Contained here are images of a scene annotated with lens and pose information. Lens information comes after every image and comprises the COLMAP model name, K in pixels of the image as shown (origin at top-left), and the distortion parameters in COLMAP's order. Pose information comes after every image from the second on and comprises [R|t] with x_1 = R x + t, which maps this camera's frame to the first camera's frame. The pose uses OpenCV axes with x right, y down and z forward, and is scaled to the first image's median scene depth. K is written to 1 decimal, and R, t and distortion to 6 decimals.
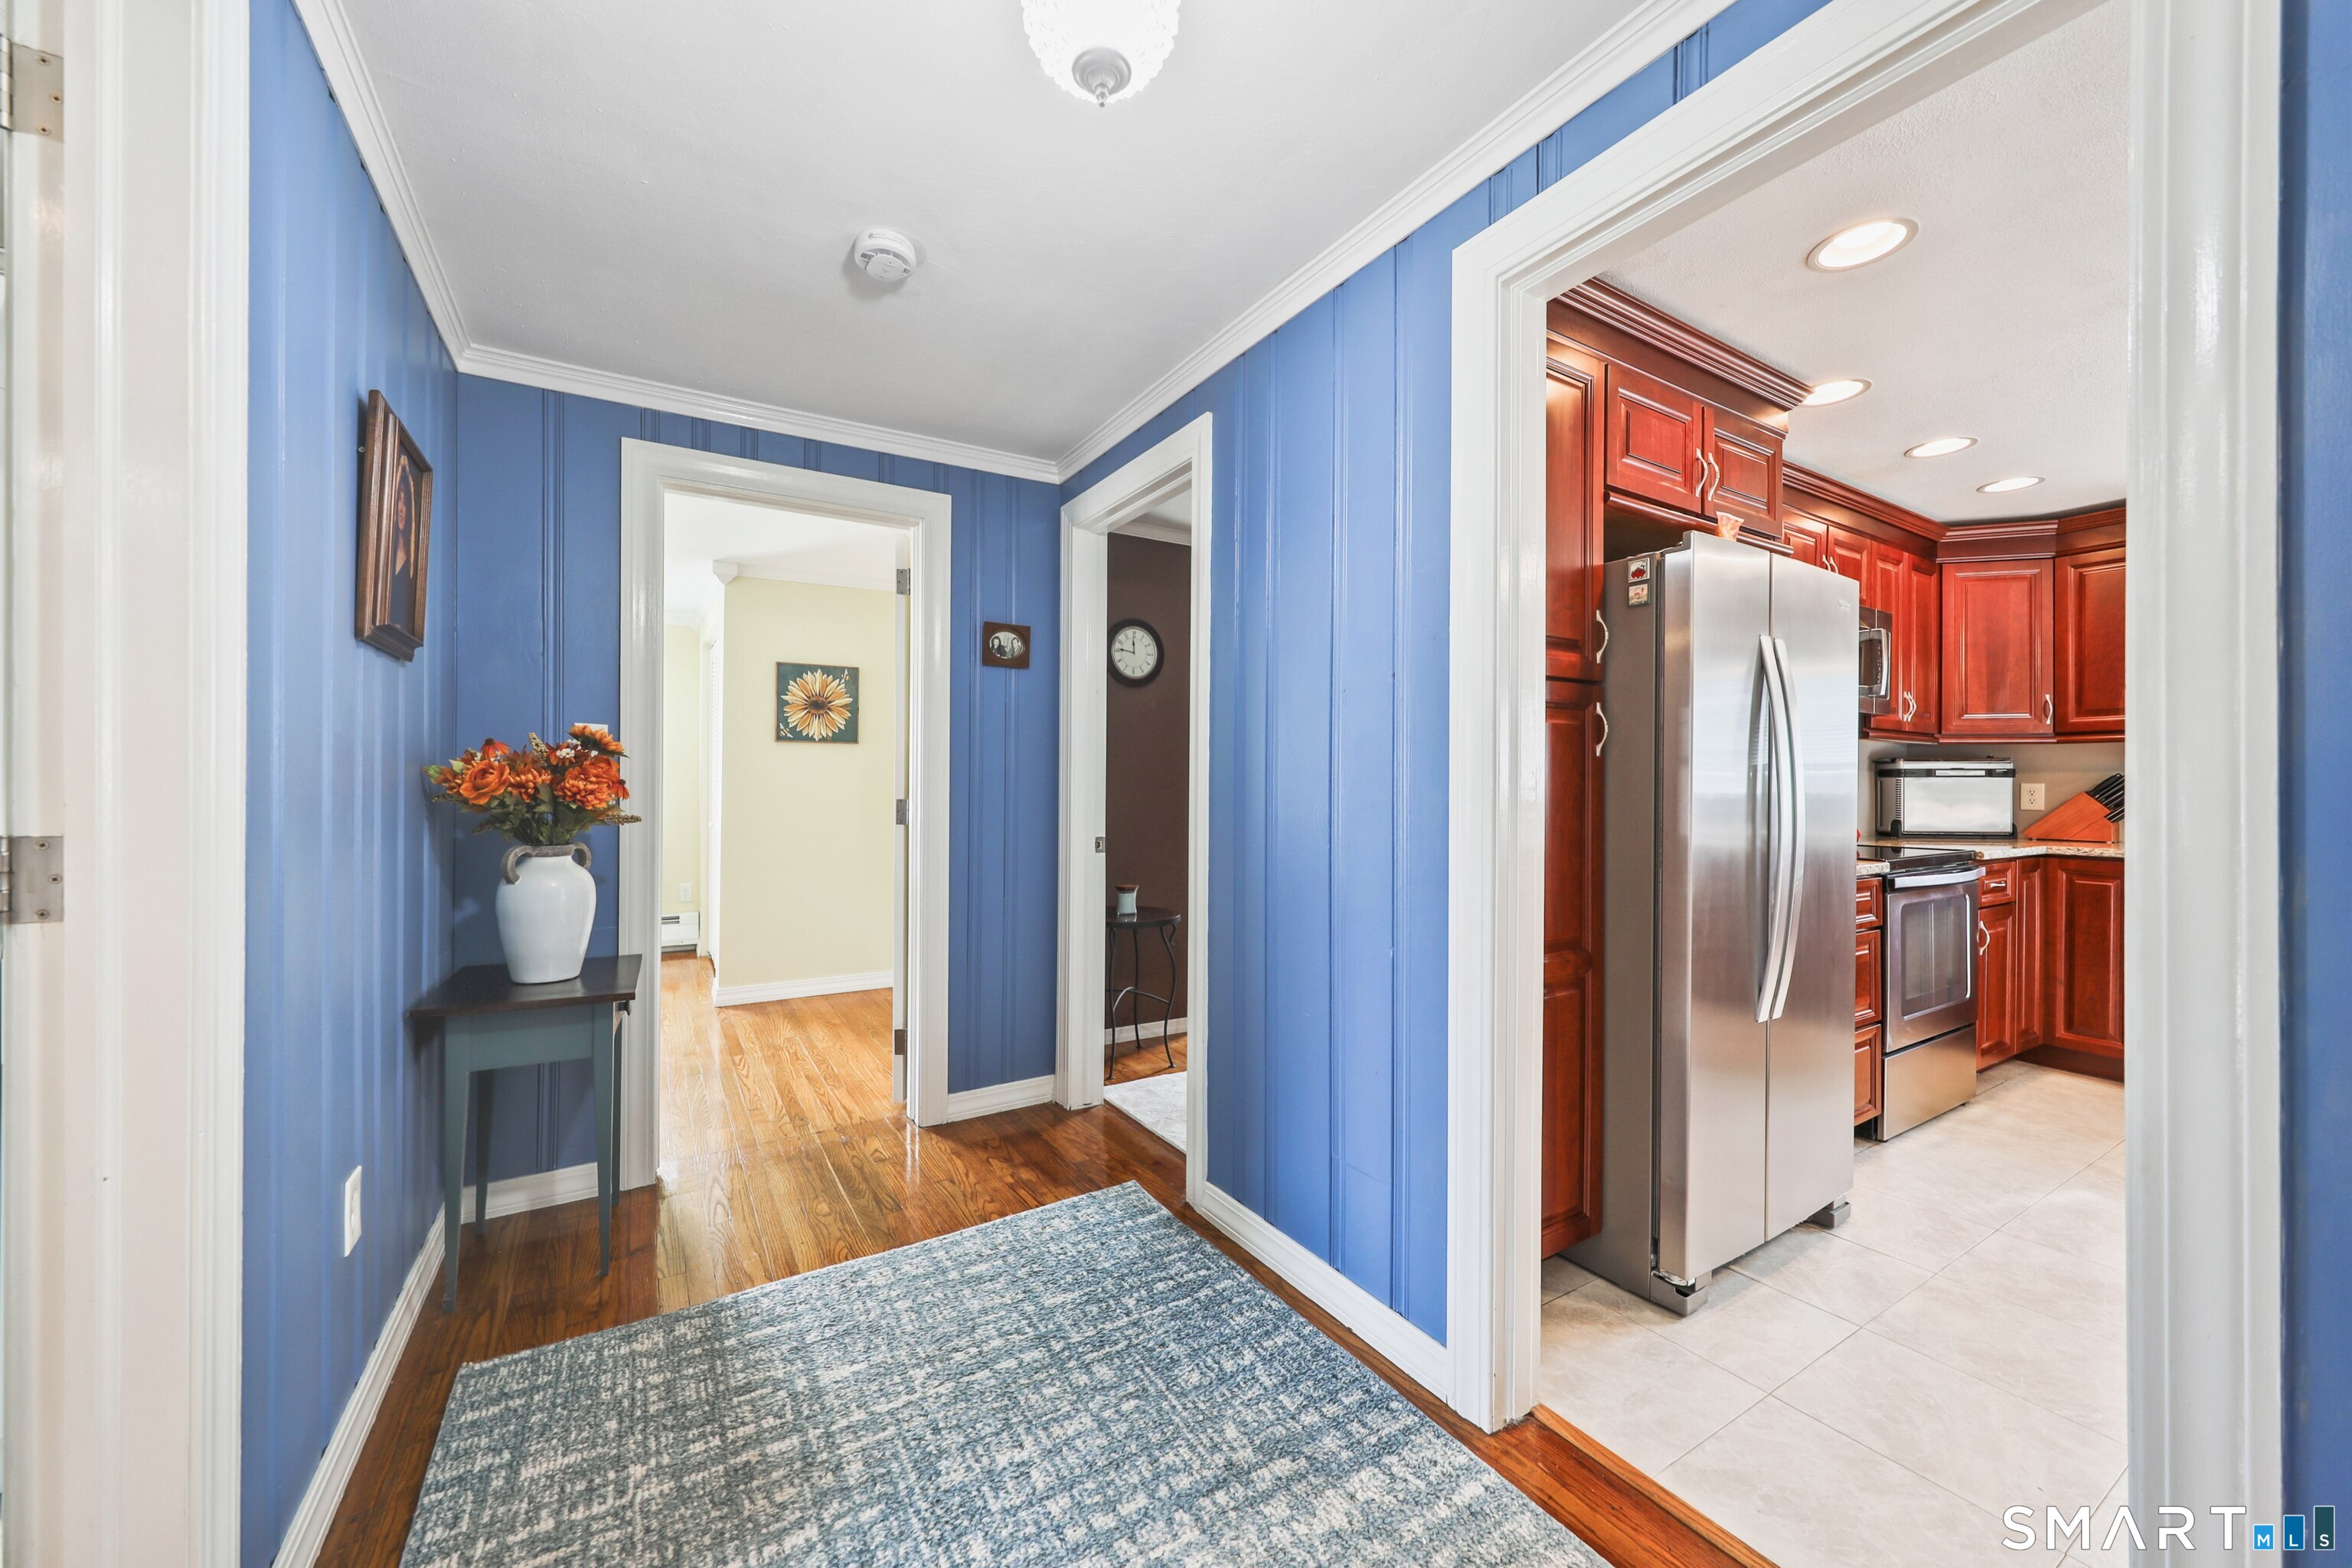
lens RADIAL K [[864.4, 0, 1173.8], [0, 864.4, 781.7], [0, 0, 1]] dist [-0.000993, -0.000068]
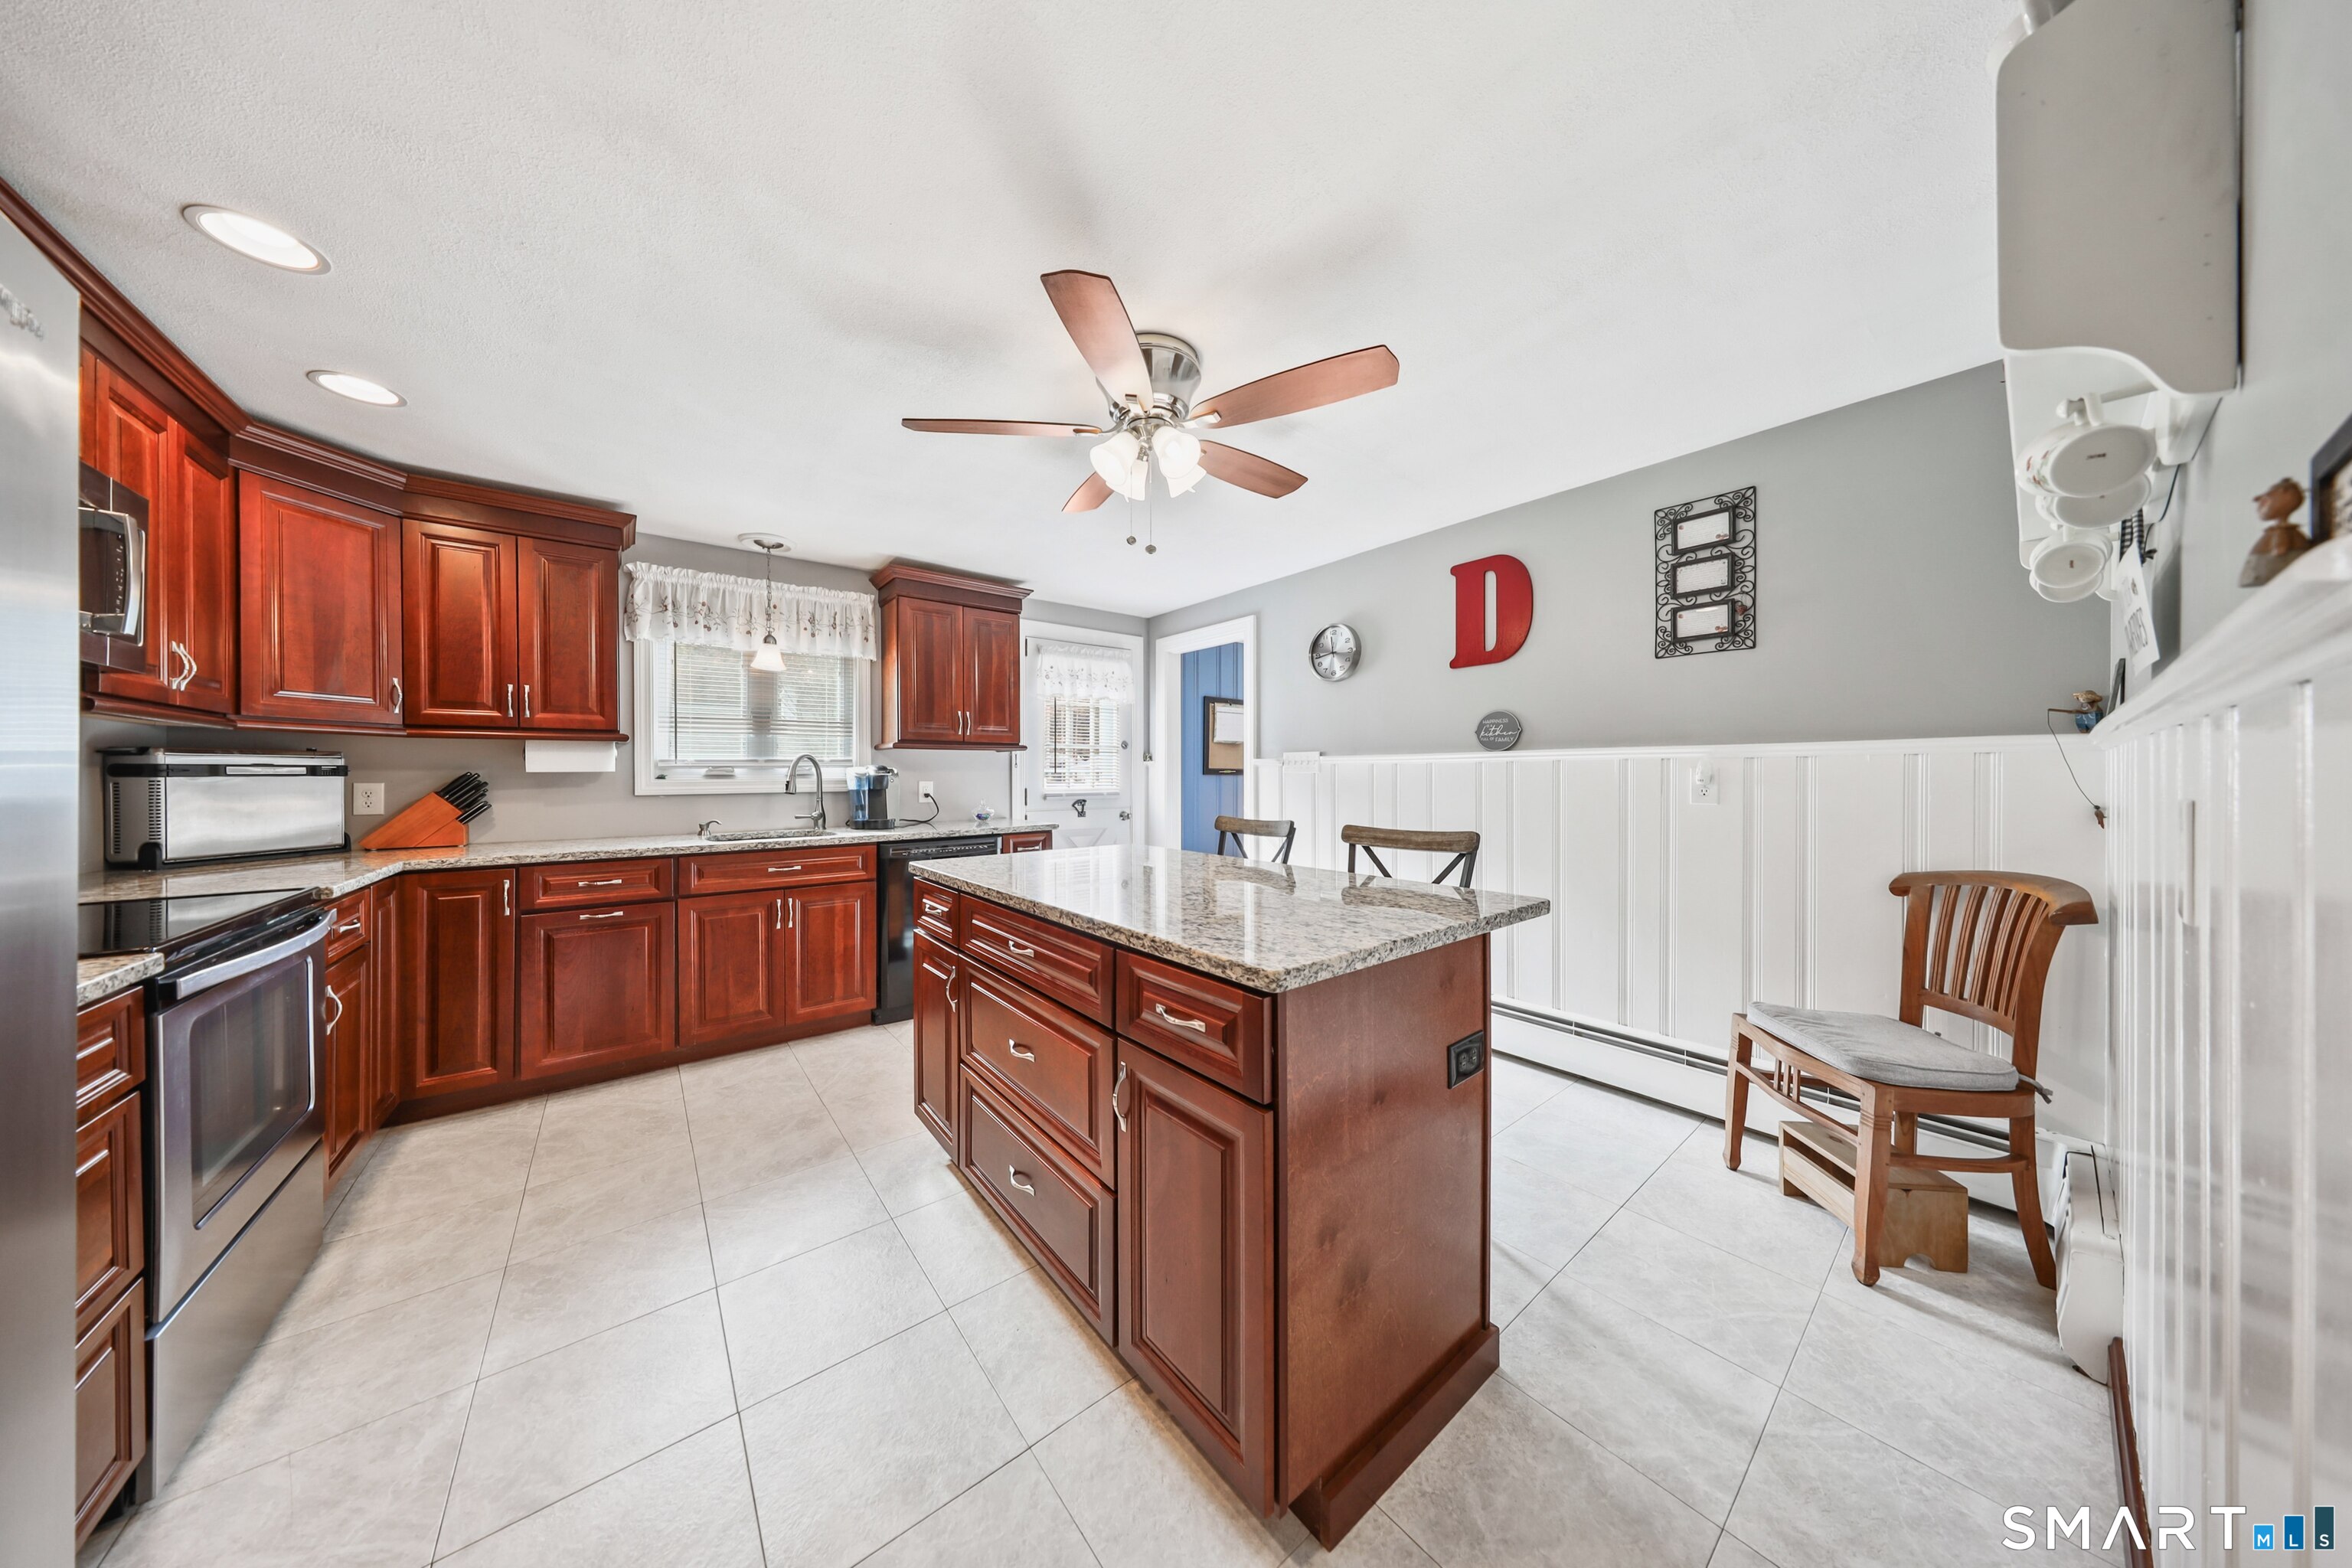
lens RADIAL K [[687.4, 0, 1168.7], [0, 687.4, 777.6], [0, 0, 1]] dist [-0.001676, -0.000018]
pose [[-0.119629, -0.008608, 0.992781, 0.258142], [-0.001668, 0.999963, 0.008470, -0.011006], [-0.992817, -0.000643, -0.119639, 0.331930]]
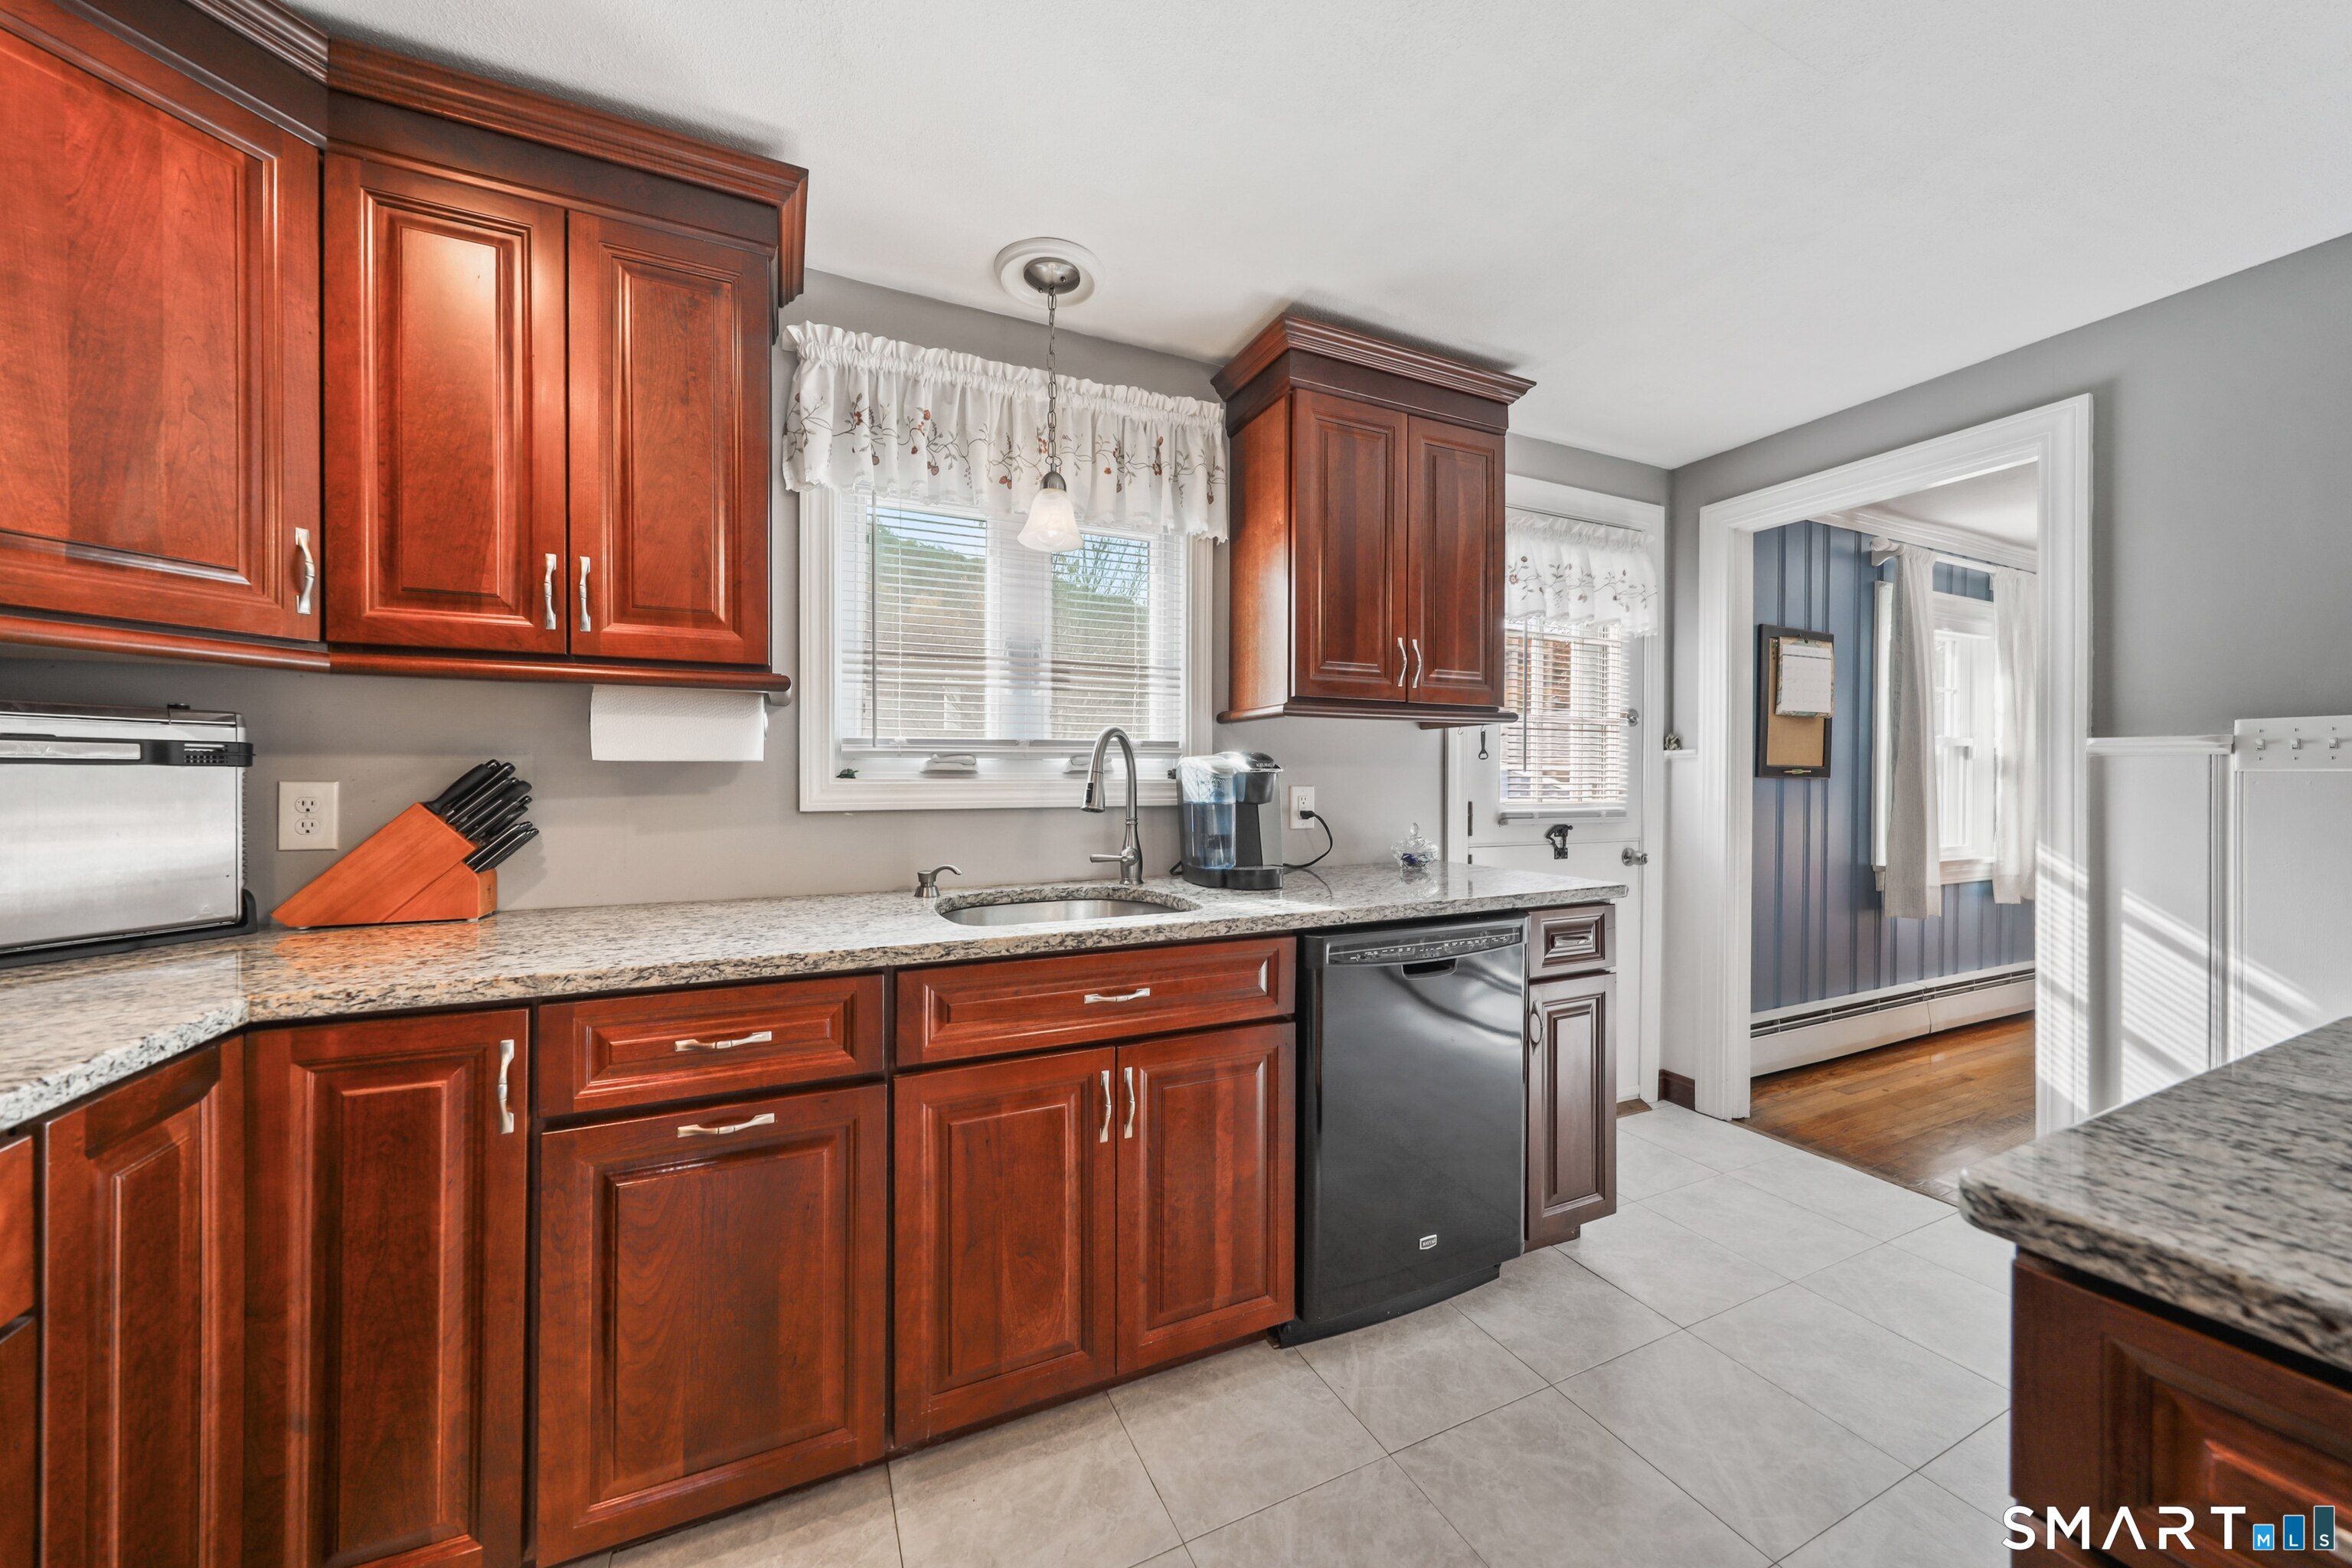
lens RADIAL K [[836.3, 0, 1176.5], [0, 836.3, 780.8], [0, 0, 1]] dist [0.003652, -0.000255]
pose [[0.110868, -0.005748, 0.993819, 0.710332], [-0.005459, 0.999965, 0.006393, -0.003359], [-0.993820, -0.006134, 0.110833, 0.608356]]
